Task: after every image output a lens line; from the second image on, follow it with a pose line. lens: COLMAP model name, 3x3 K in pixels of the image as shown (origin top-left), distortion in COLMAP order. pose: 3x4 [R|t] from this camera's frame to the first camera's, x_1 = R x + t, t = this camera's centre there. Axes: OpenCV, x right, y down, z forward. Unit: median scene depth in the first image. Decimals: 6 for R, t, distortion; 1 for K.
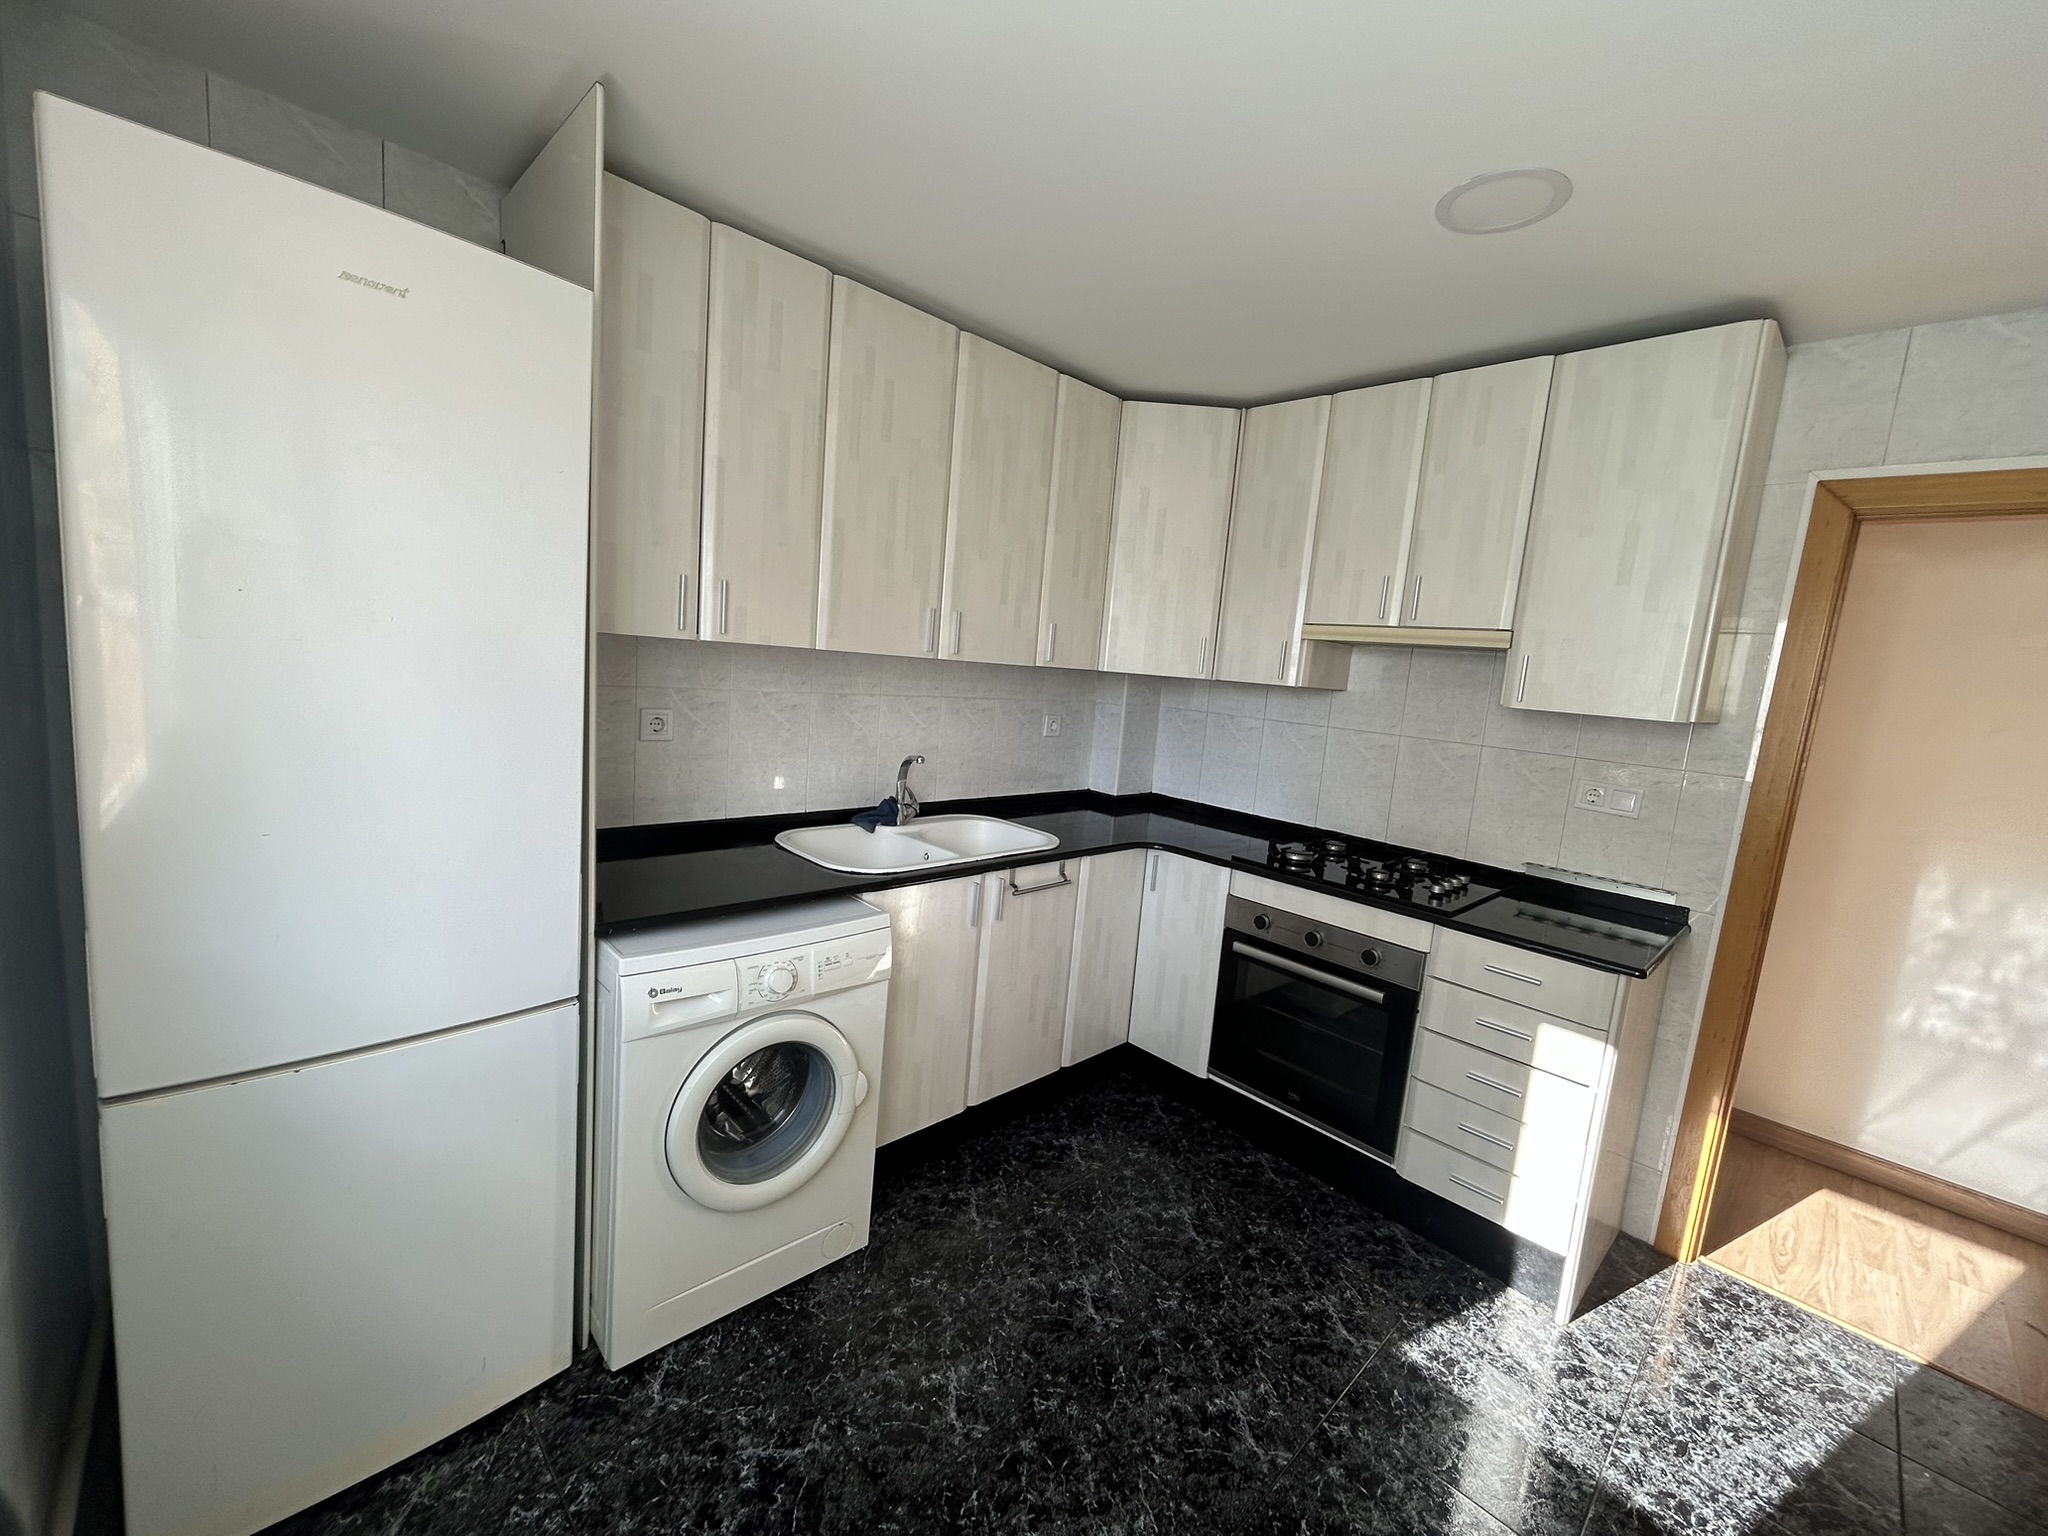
lens RADIAL K [[827.2, 0, 1020.2], [0, 827.2, 769.7], [0, 0, 1]] dist [0.004070, -0.001542]
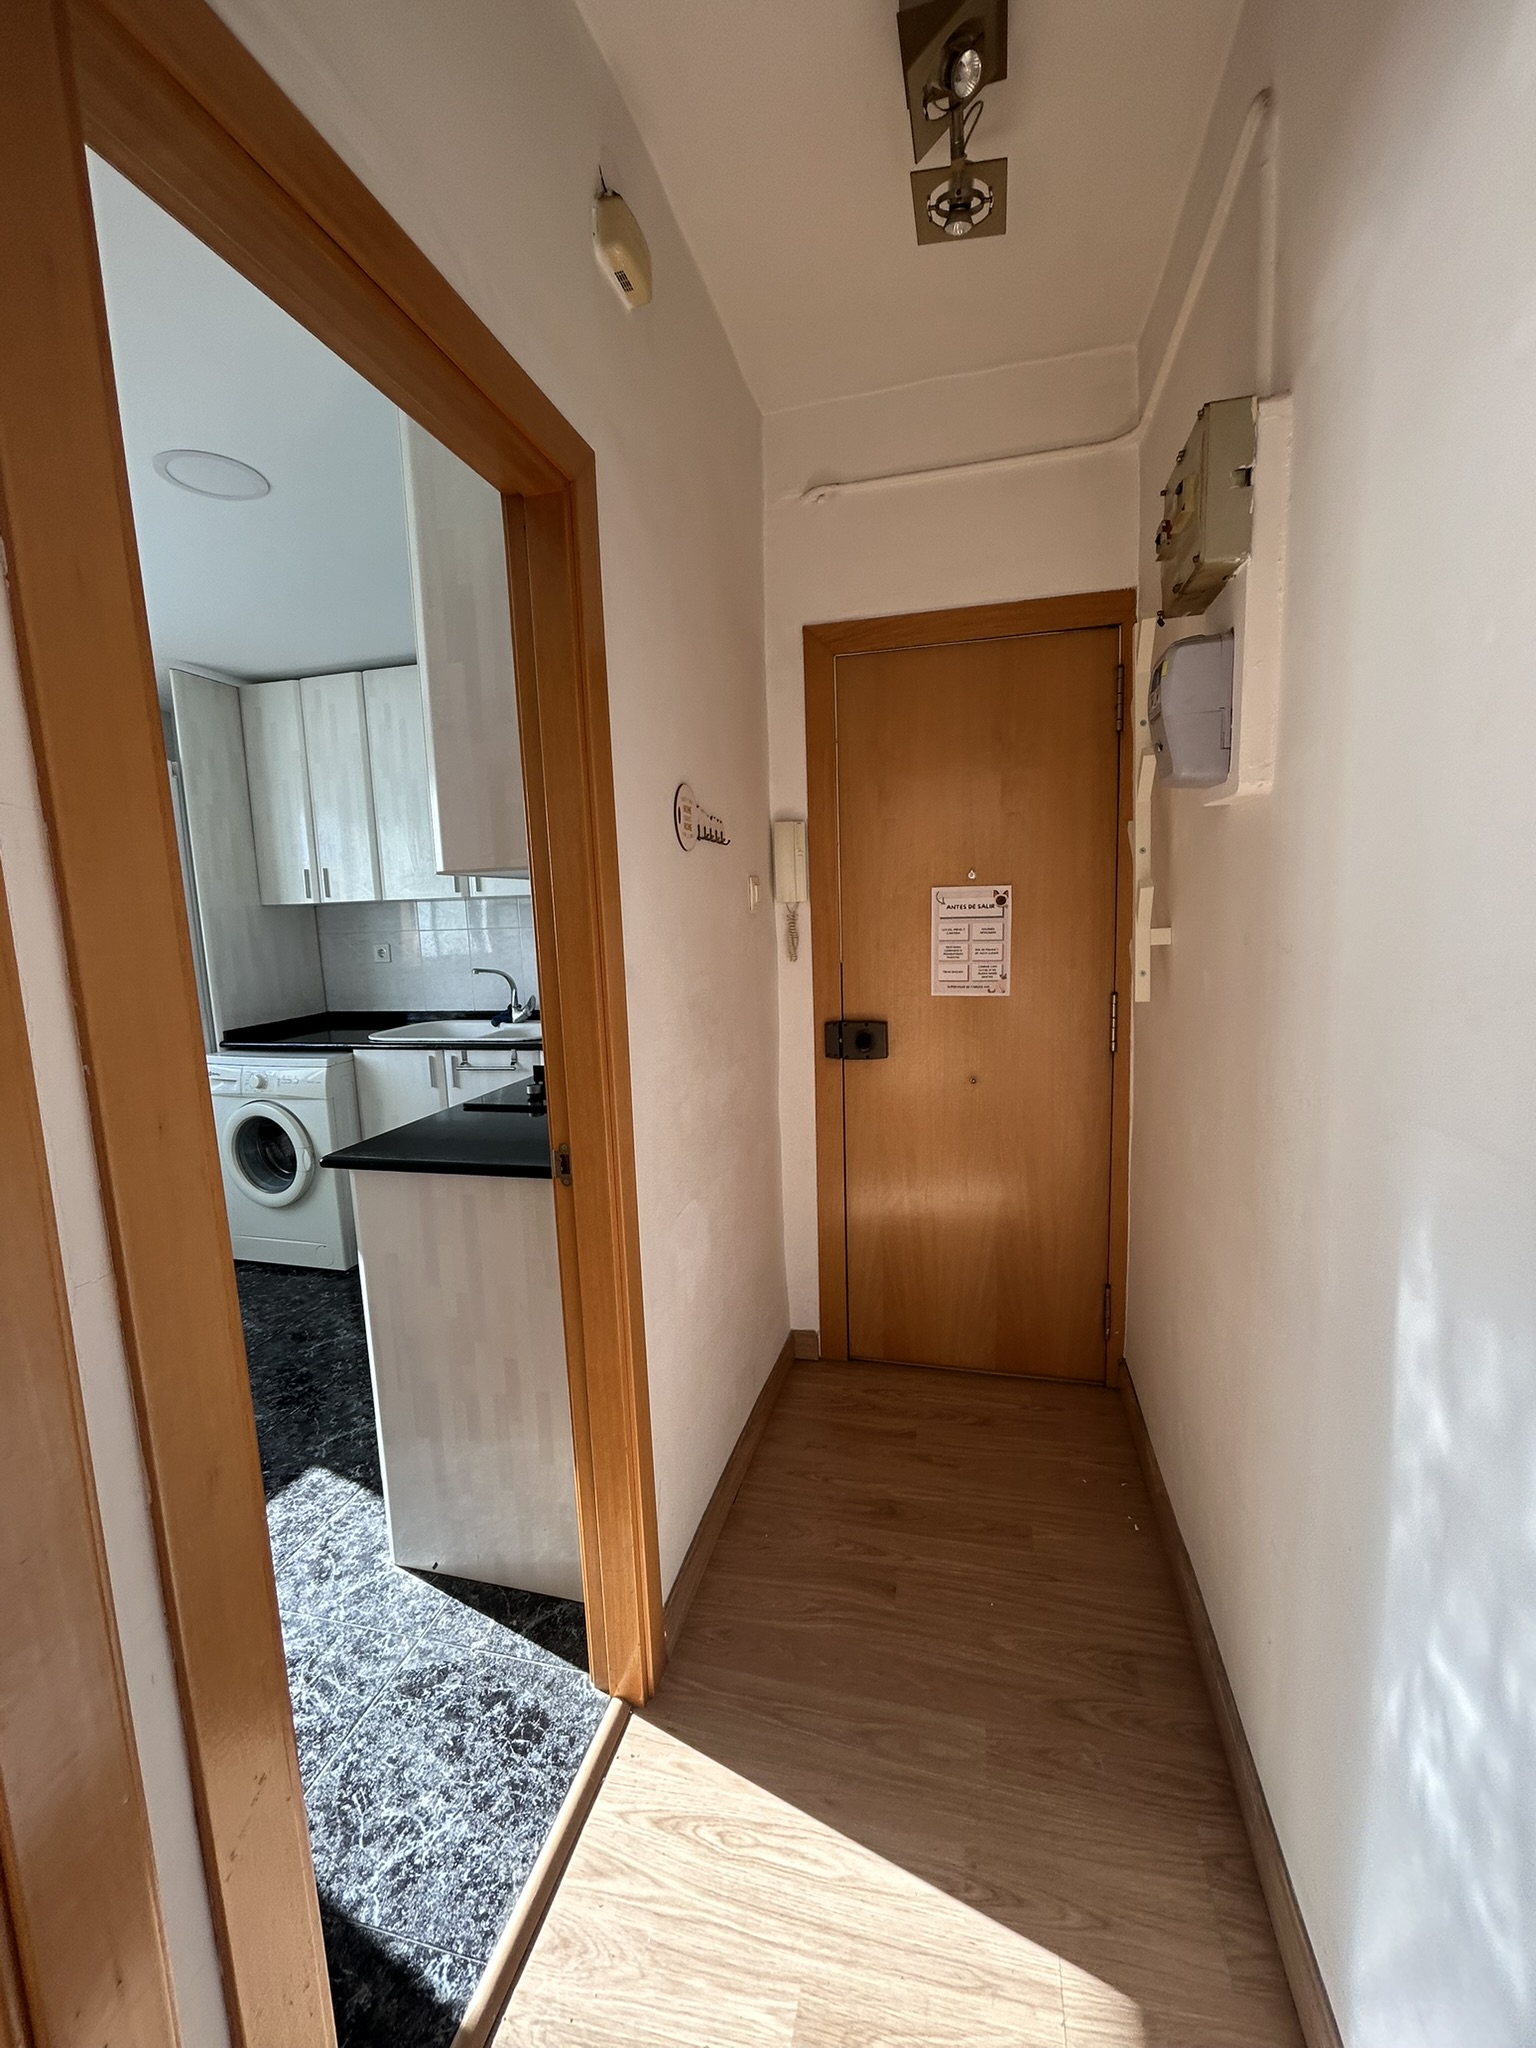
lens RADIAL K [[827.2, 0, 770.1], [0, 827.2, 1020.0], [0, 0, 1]] dist [0.004070, -0.001542]
pose [[0.527914, 0.011512, -0.849220, 1.619632], [-0.042206, 0.999028, -0.012694, 0.081514], [0.848249, 0.042543, 0.527887, 0.849774]]
